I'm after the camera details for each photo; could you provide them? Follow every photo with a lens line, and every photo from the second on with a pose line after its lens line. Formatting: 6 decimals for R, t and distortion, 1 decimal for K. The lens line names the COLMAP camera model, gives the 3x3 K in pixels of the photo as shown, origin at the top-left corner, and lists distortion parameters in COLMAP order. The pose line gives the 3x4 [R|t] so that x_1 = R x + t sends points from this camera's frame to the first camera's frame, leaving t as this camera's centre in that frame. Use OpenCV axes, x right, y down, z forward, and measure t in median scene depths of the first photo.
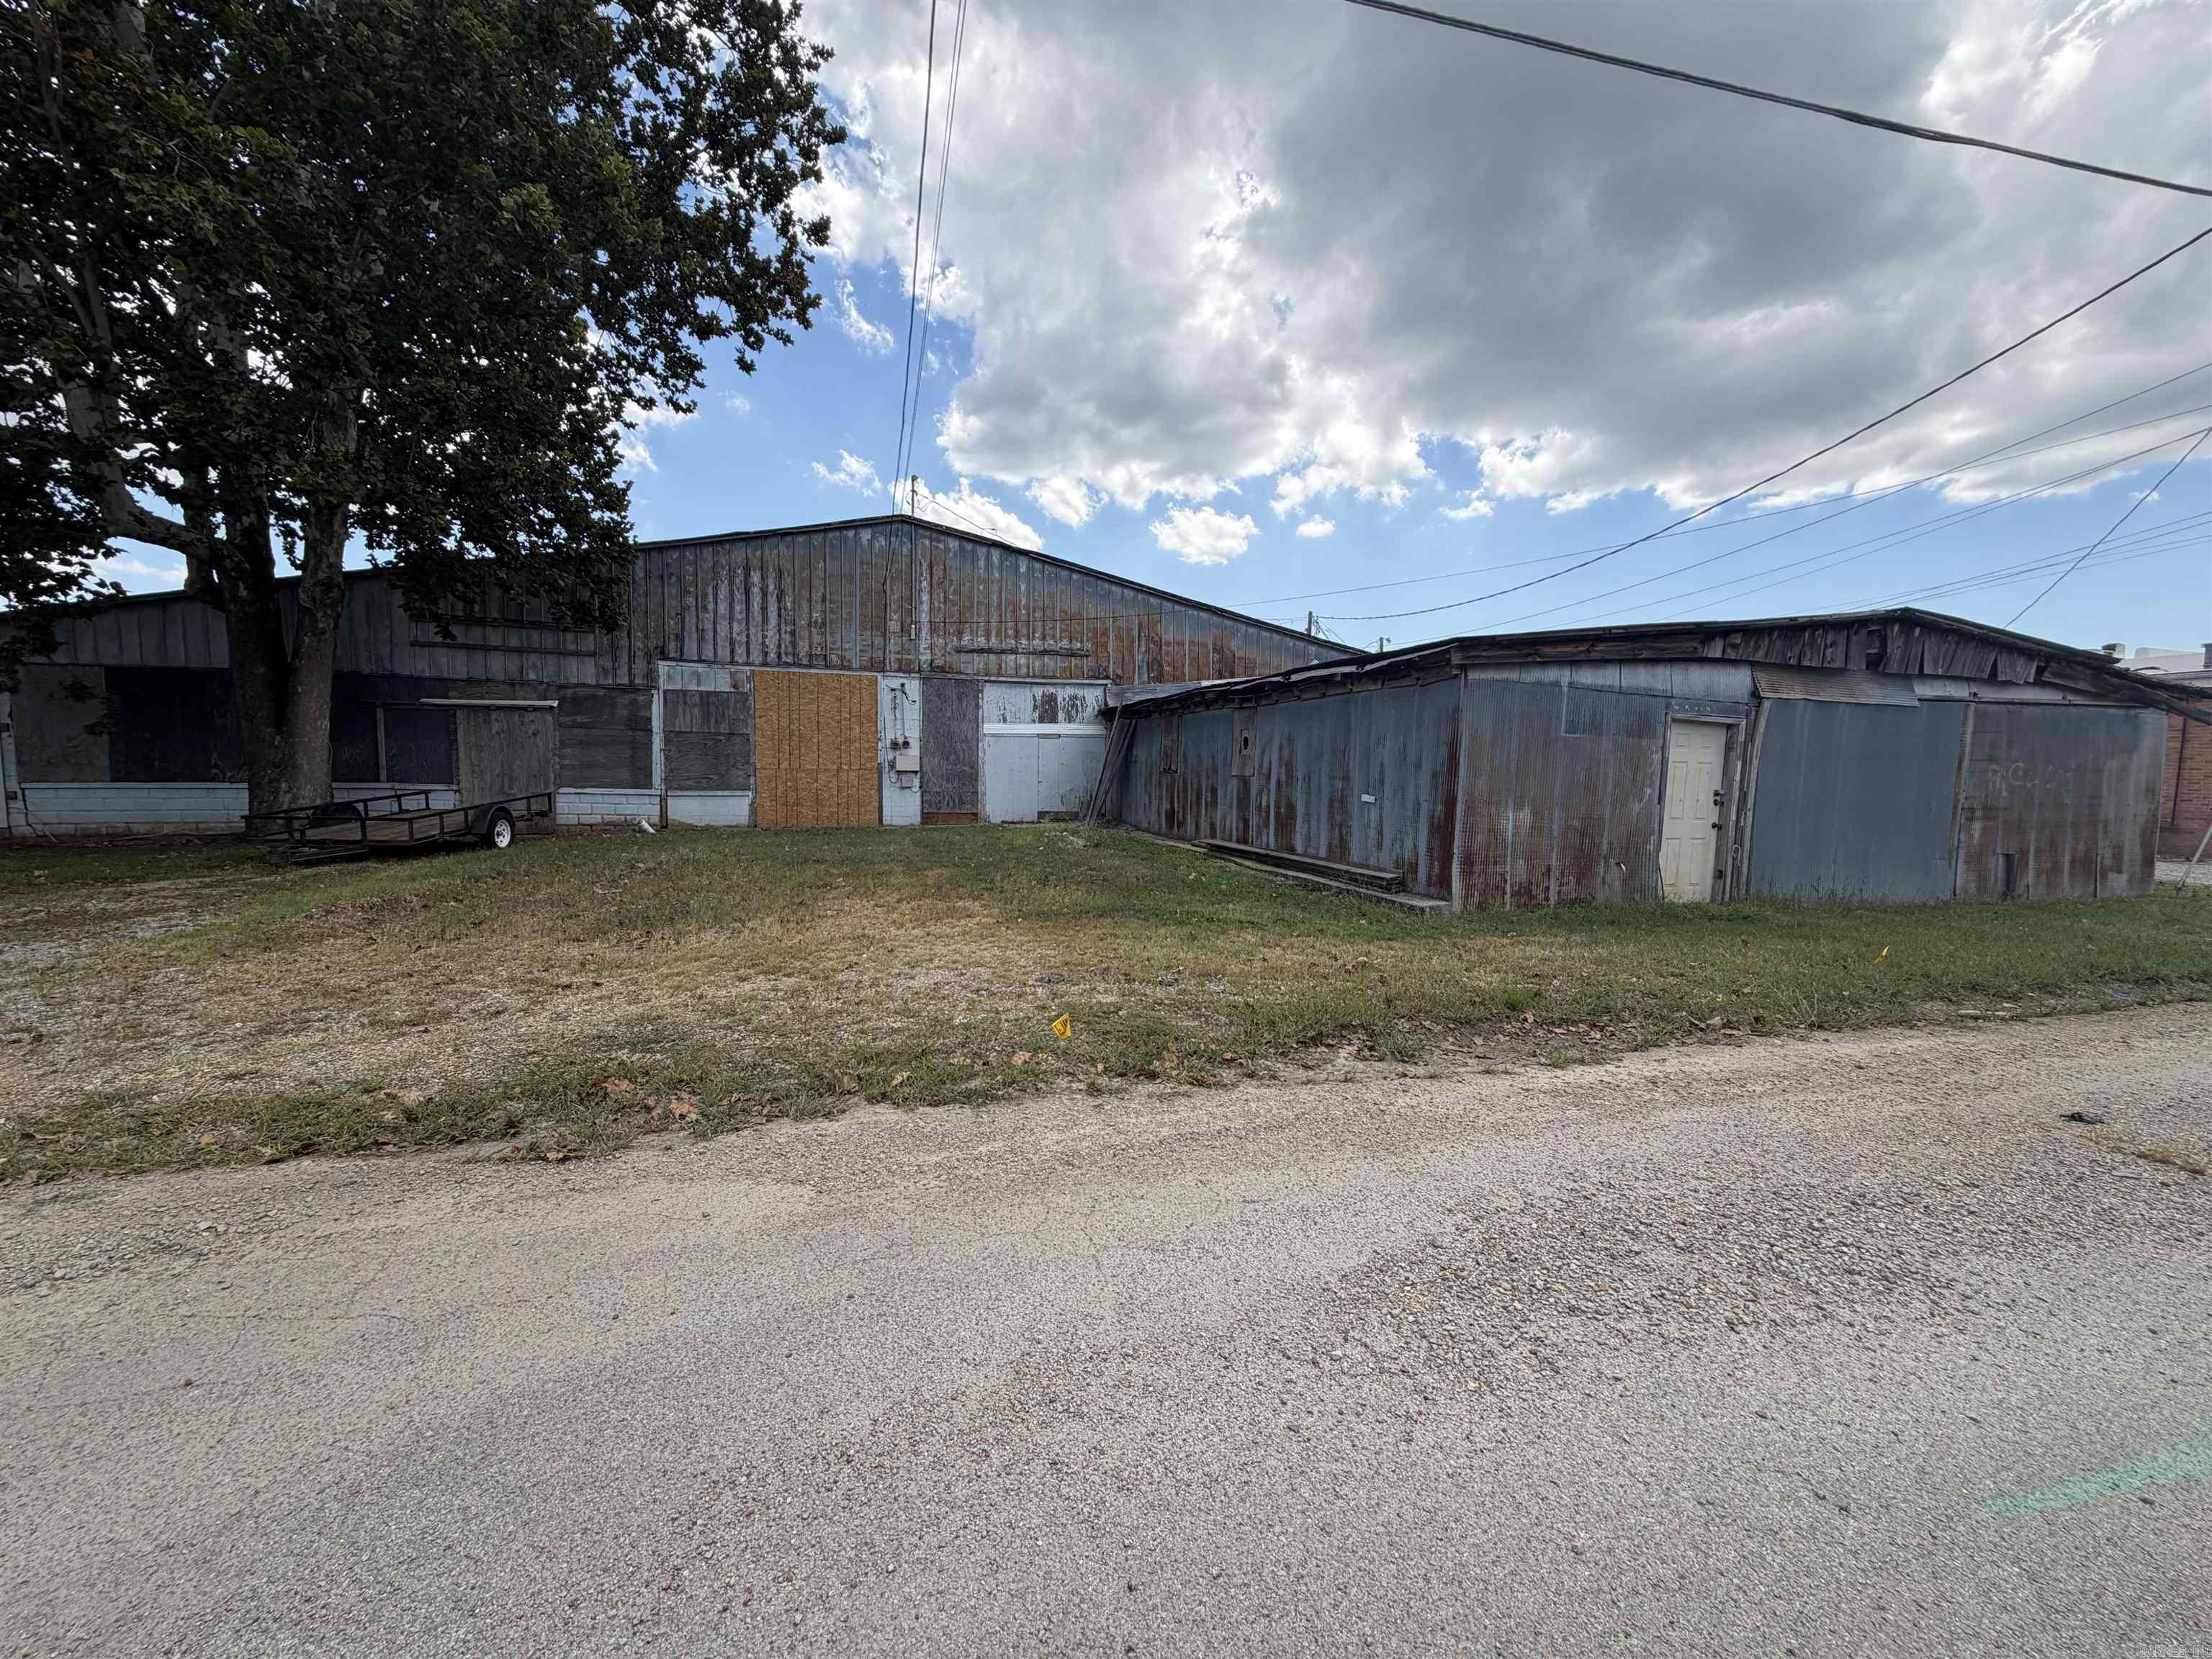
lens RADIAL K [[881.4, 0, 1104.3], [0, 881.4, 836.6], [0, 0, 1]] dist [0.002178, -0.000346]
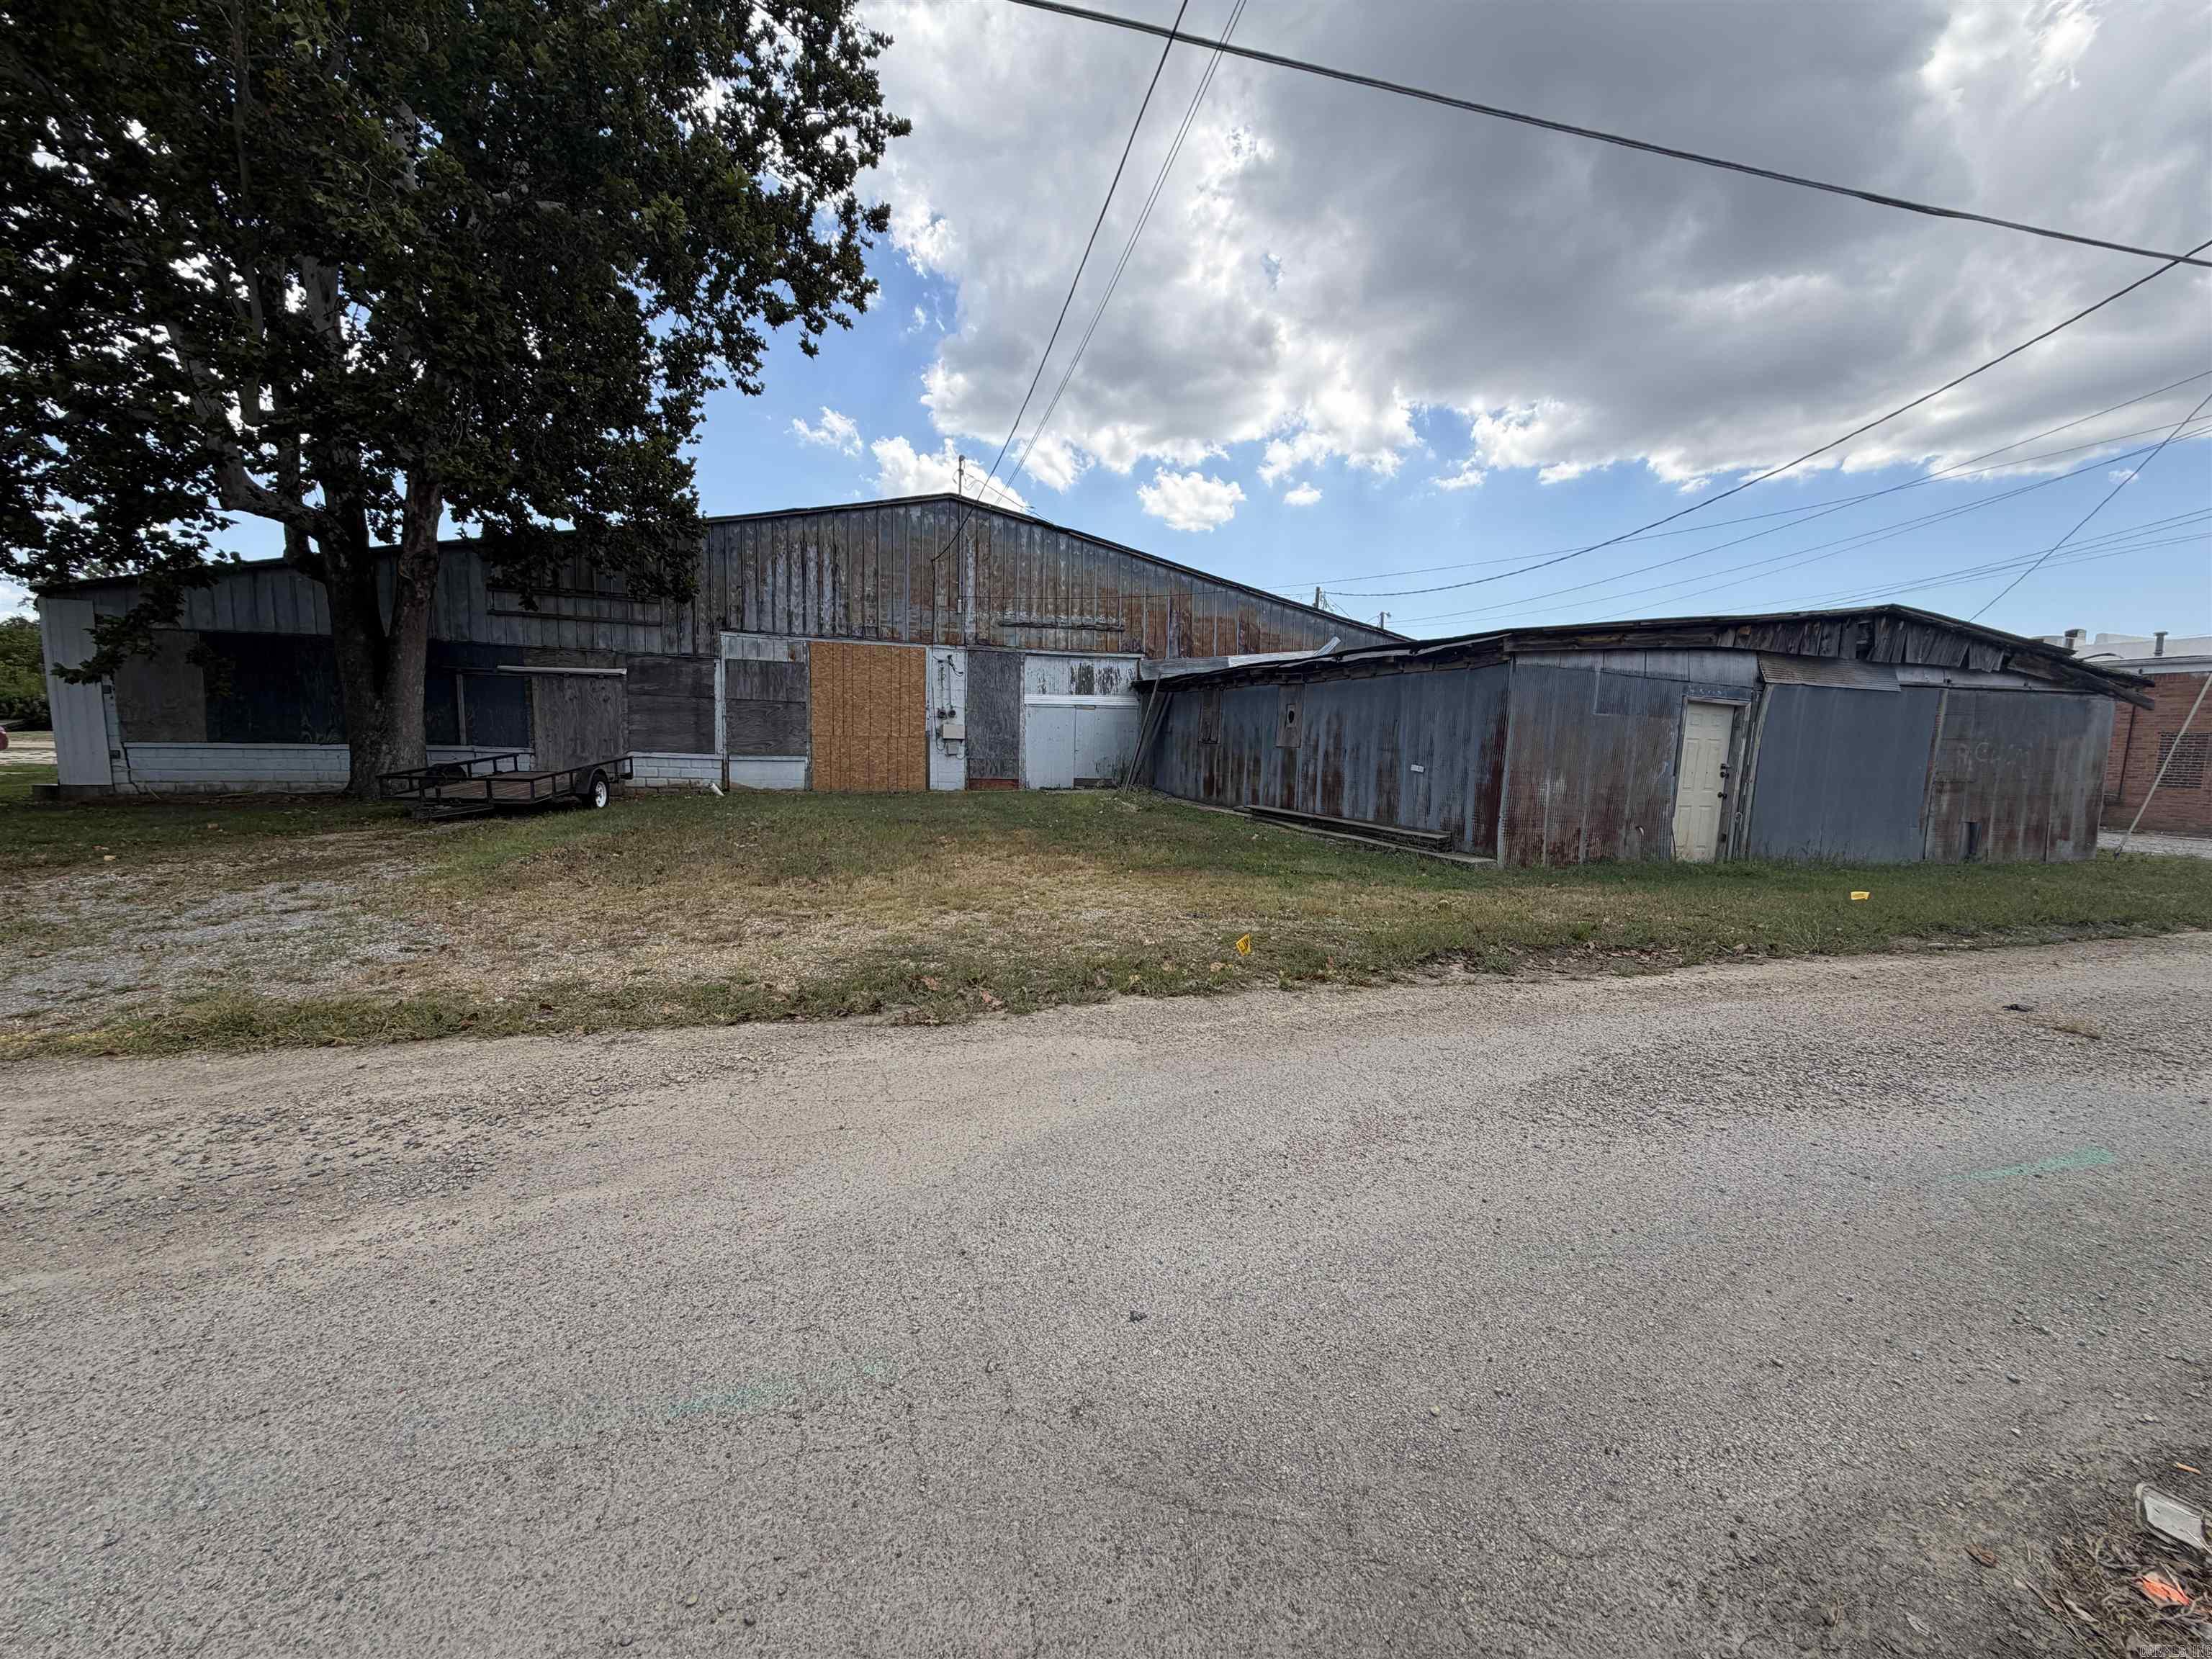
lens RADIAL K [[881.4, 0, 1102.0], [0, 881.4, 838.7], [0, 0, 1]] dist [0.002178, -0.000346]
pose [[0.999789, 0.007341, 0.019168, -0.079086], [-0.008078, 0.999220, 0.038649, 0.003809], [-0.018870, -0.038795, 0.999069, -0.077474]]
